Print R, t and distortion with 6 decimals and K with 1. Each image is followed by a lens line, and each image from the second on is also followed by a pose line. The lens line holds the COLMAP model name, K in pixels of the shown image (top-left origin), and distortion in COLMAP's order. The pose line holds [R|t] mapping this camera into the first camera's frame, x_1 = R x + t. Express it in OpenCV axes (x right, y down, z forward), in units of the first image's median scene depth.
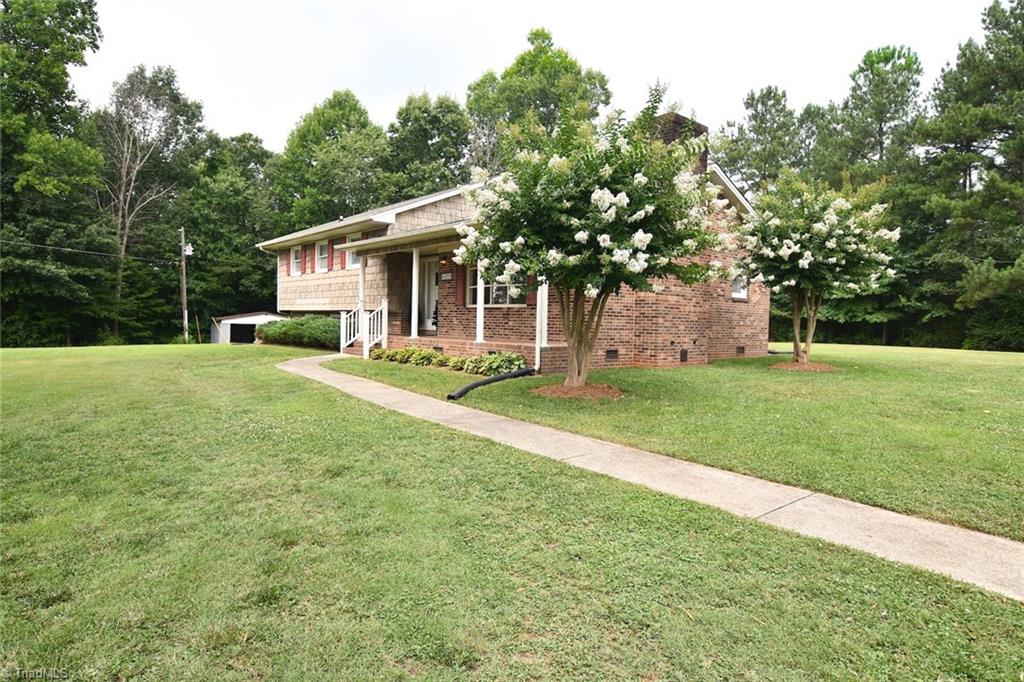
lens RADIAL K [[563.6, 0, 514.1], [0, 563.6, 338.2], [0, 0, 1]] dist [-0.009877, -0.001880]
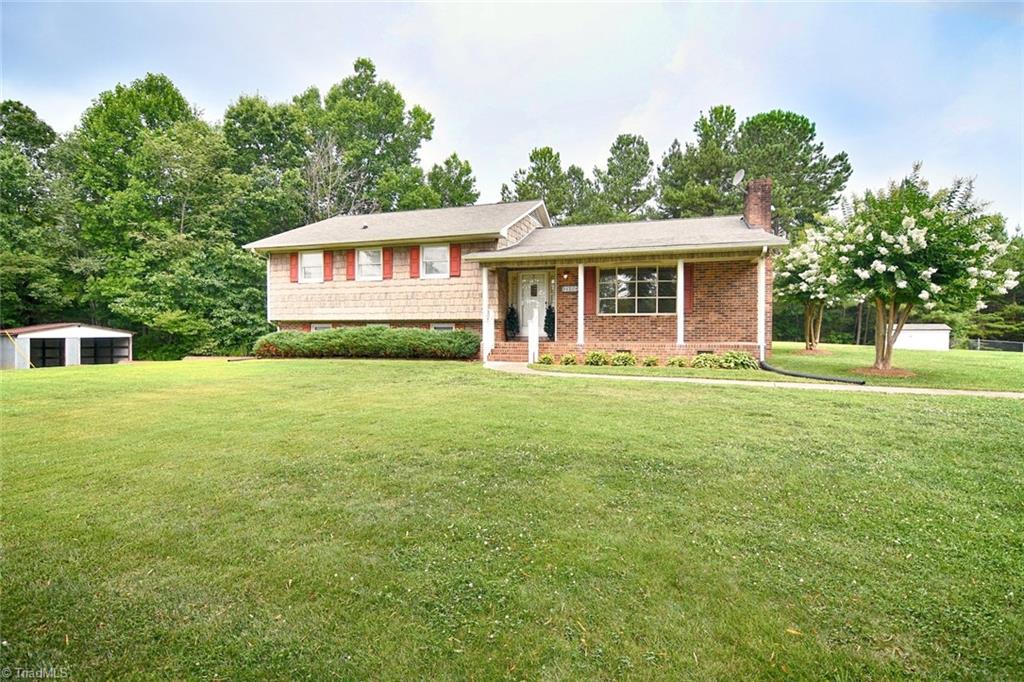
lens RADIAL K [[488.7, 0, 506.8], [0, 488.7, 341.7], [0, 0, 1]] dist [-0.014284, -0.003262]
pose [[0.865739, -0.030827, 0.499546, -0.251203], [0.031499, 0.999479, 0.007089, -0.004893], [-0.499504, 0.009598, 0.866258, 0.073622]]
